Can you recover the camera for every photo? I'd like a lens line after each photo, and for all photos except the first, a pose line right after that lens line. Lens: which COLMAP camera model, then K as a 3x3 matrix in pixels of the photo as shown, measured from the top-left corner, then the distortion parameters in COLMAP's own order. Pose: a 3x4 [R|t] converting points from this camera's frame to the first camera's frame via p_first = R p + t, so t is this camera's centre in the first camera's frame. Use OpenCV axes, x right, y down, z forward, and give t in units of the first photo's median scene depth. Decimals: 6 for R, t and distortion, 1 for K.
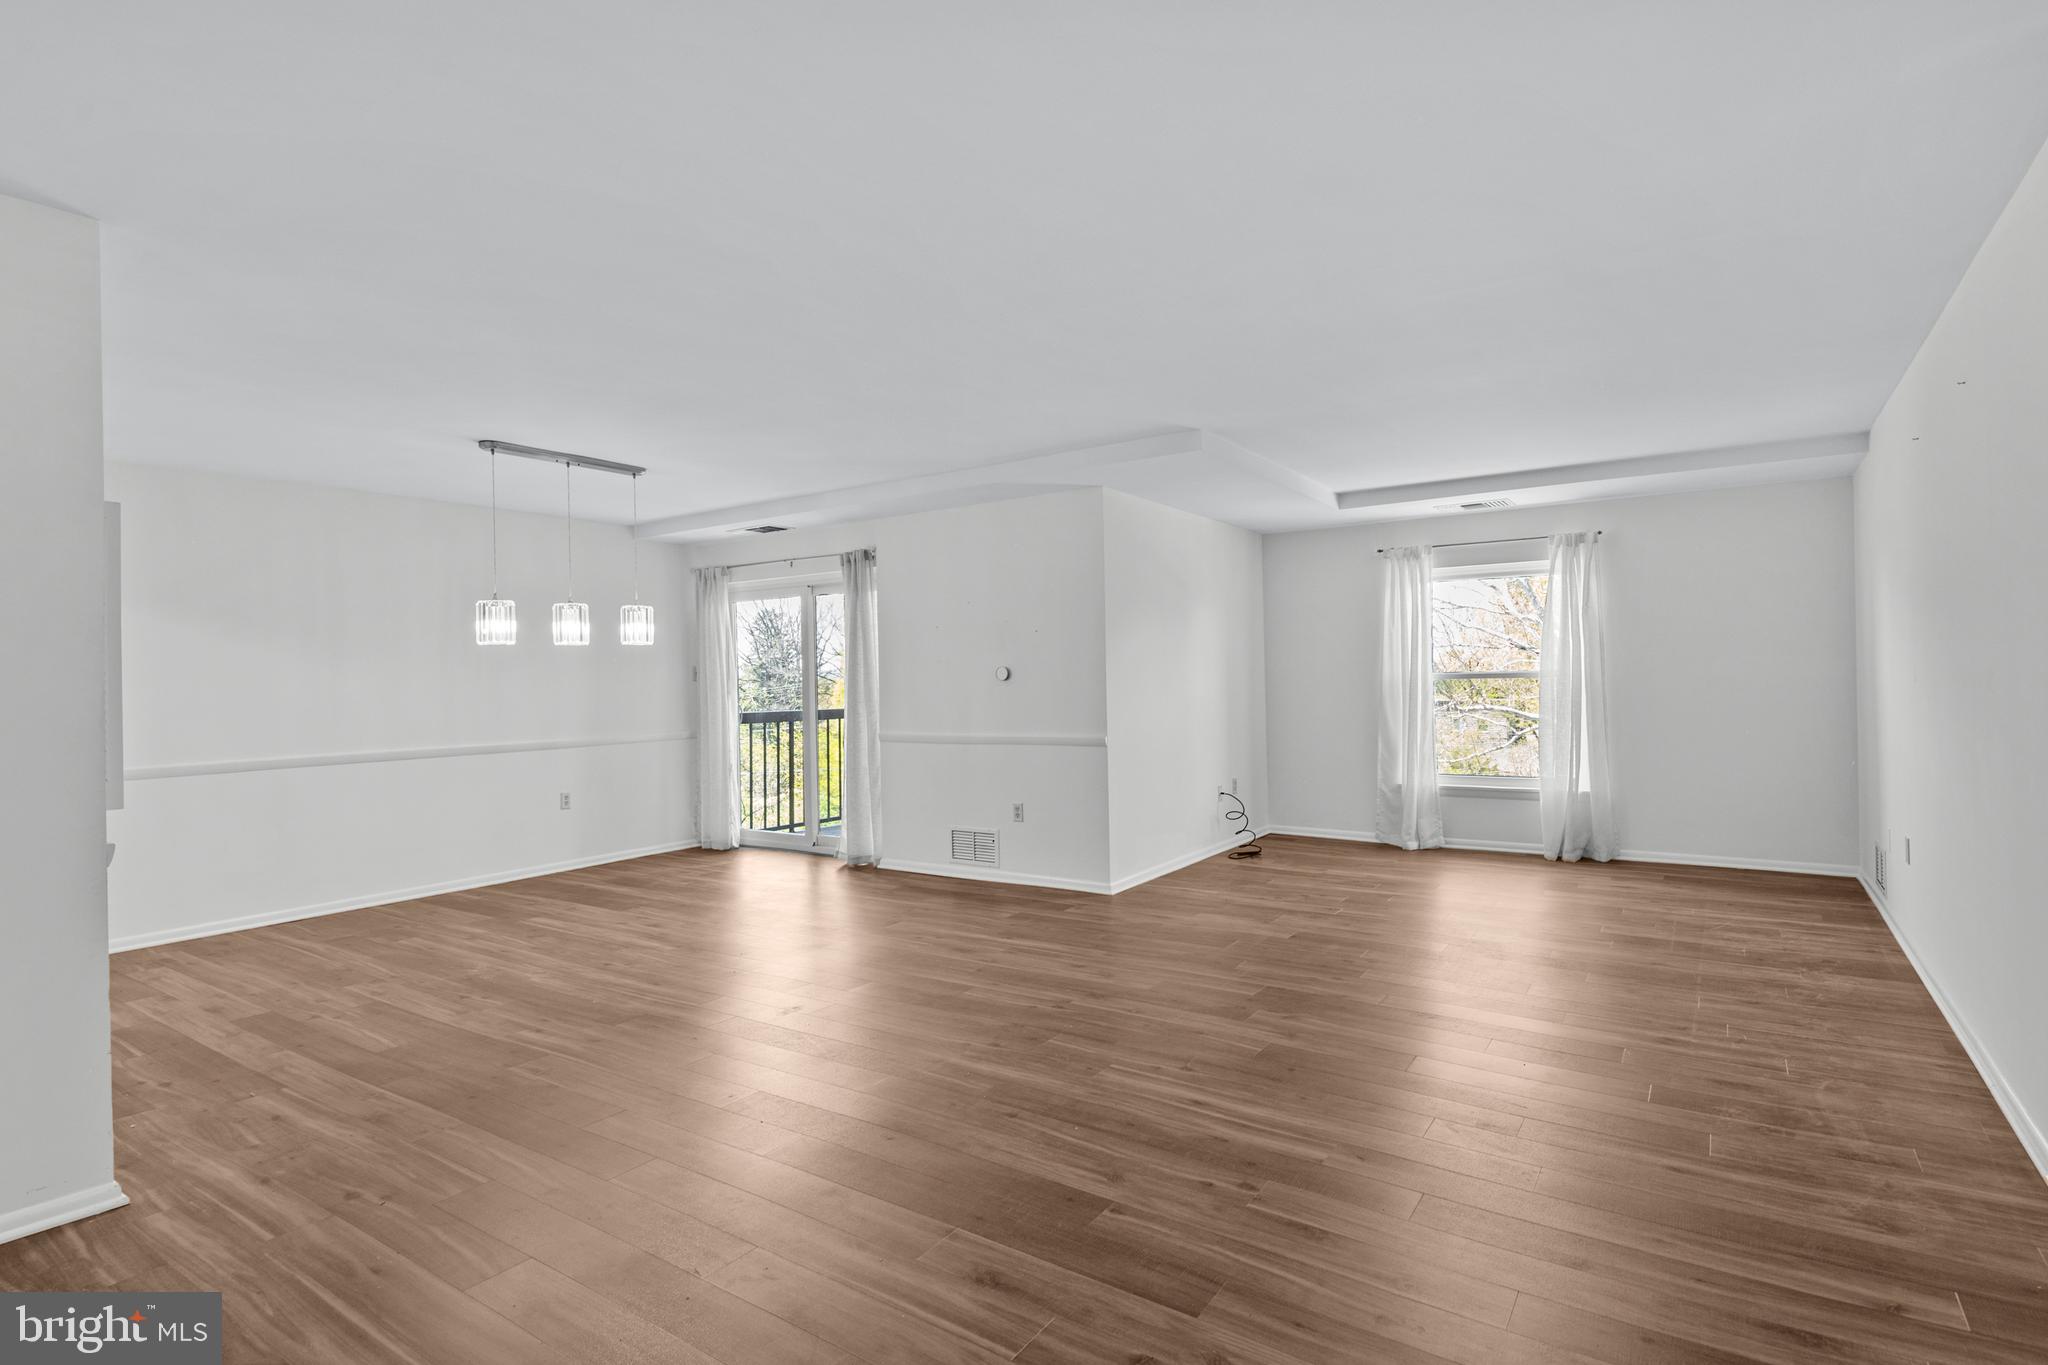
lens RADIAL K [[1038.5, 0, 1009.0], [0, 1038.5, 684.8], [0, 0, 1]] dist [0.002206, -0.006585]
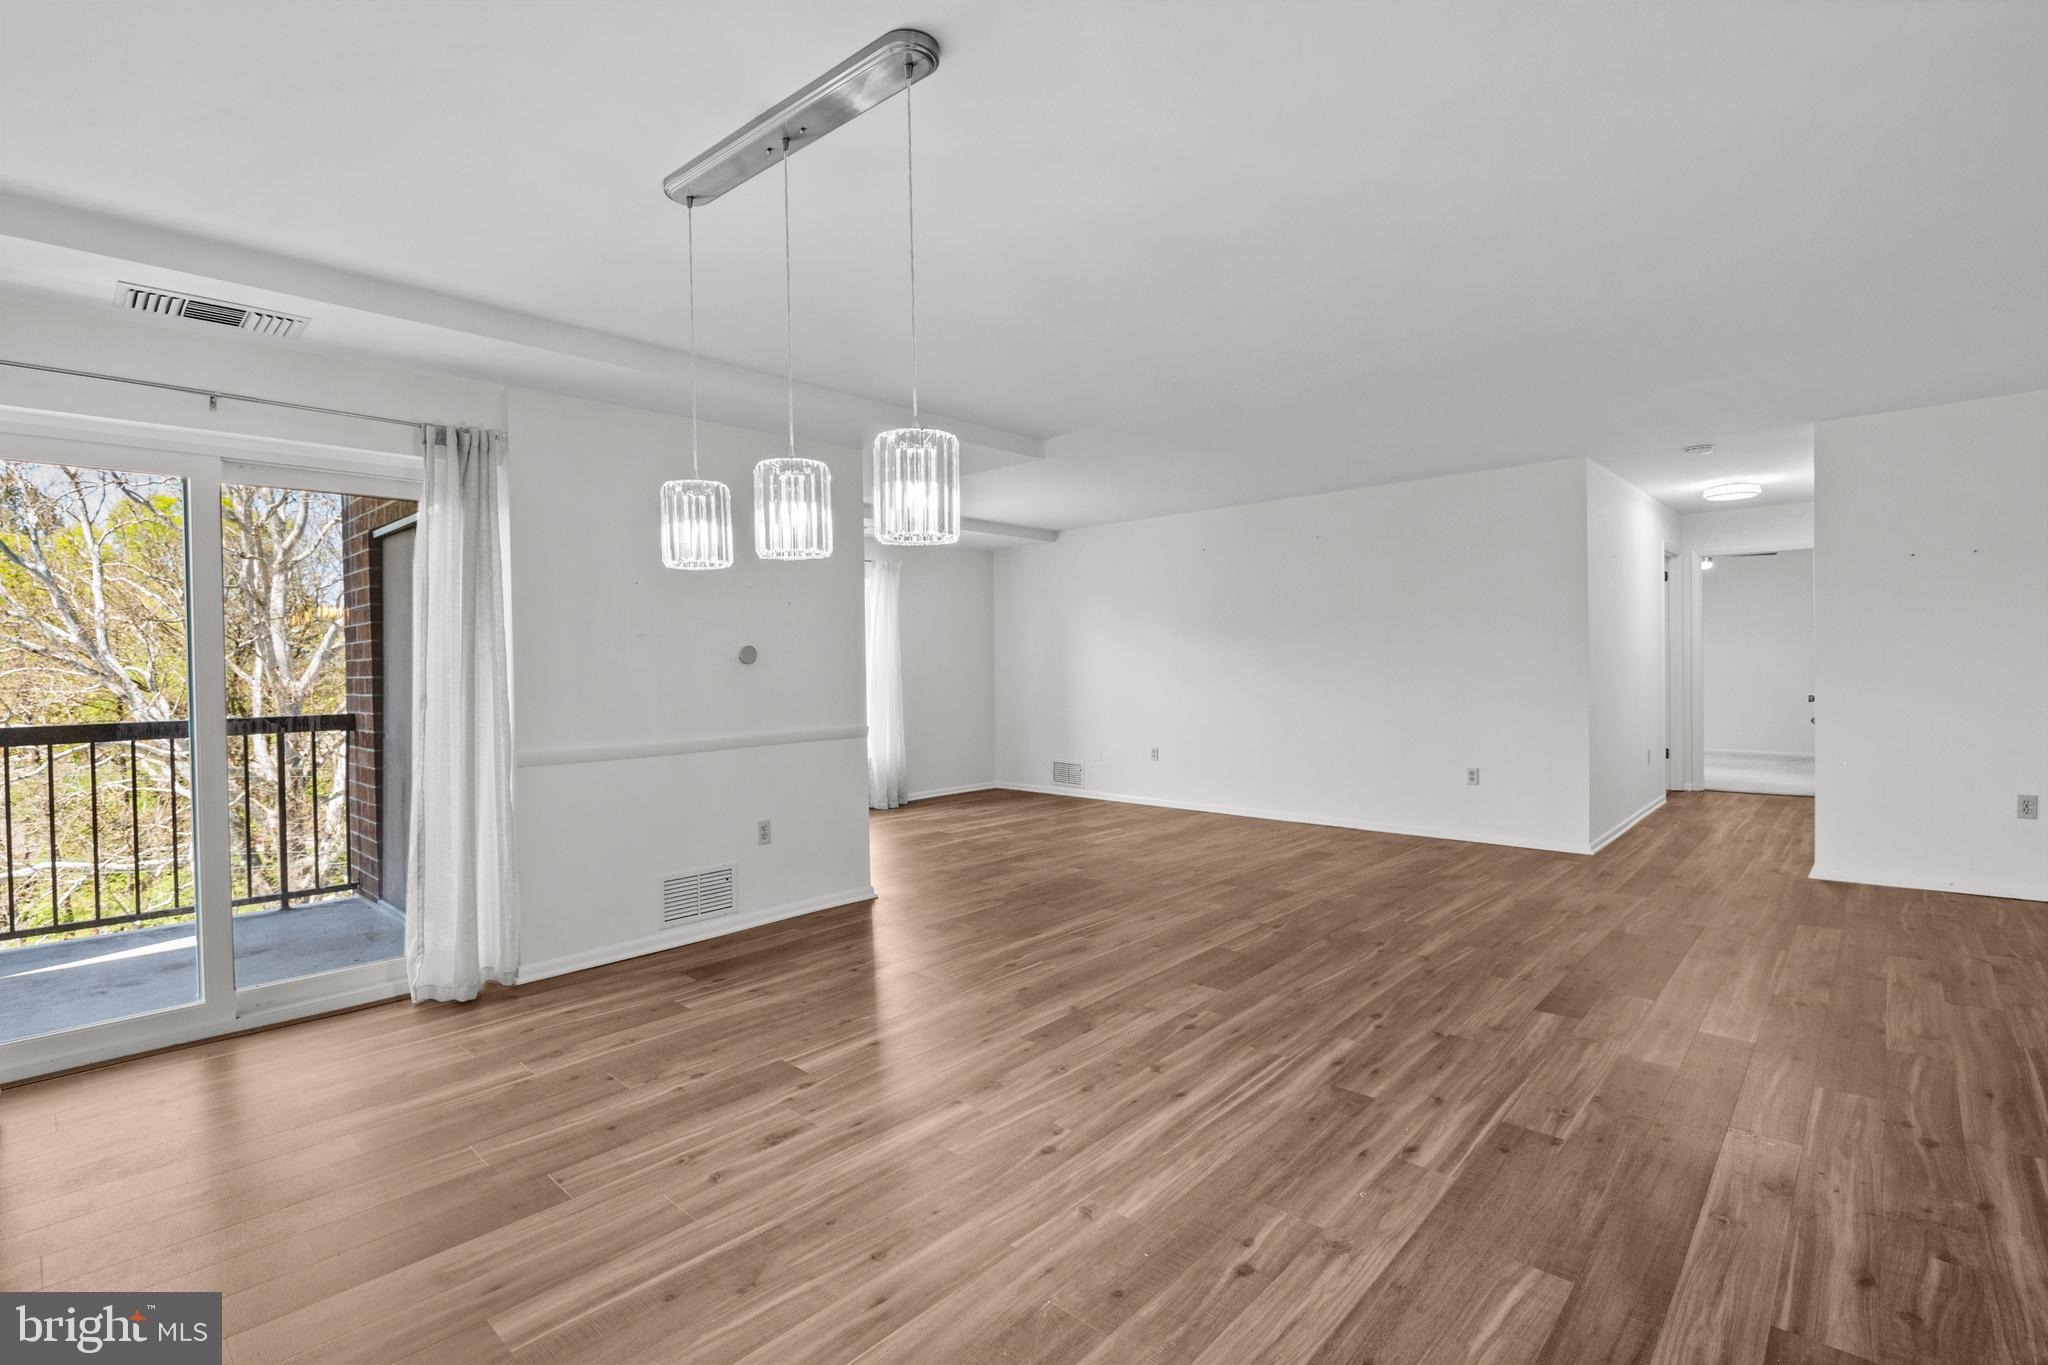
lens RADIAL K [[948.1, 0, 1033.2], [0, 948.1, 671.8], [0, 0, 1]] dist [-0.020929, -0.002148]
pose [[0.139604, 0.008427, 0.990172, -1.044310], [0.025001, 0.999615, -0.012032, 0.026236], [-0.989892, 0.026435, 0.139339, 1.102784]]
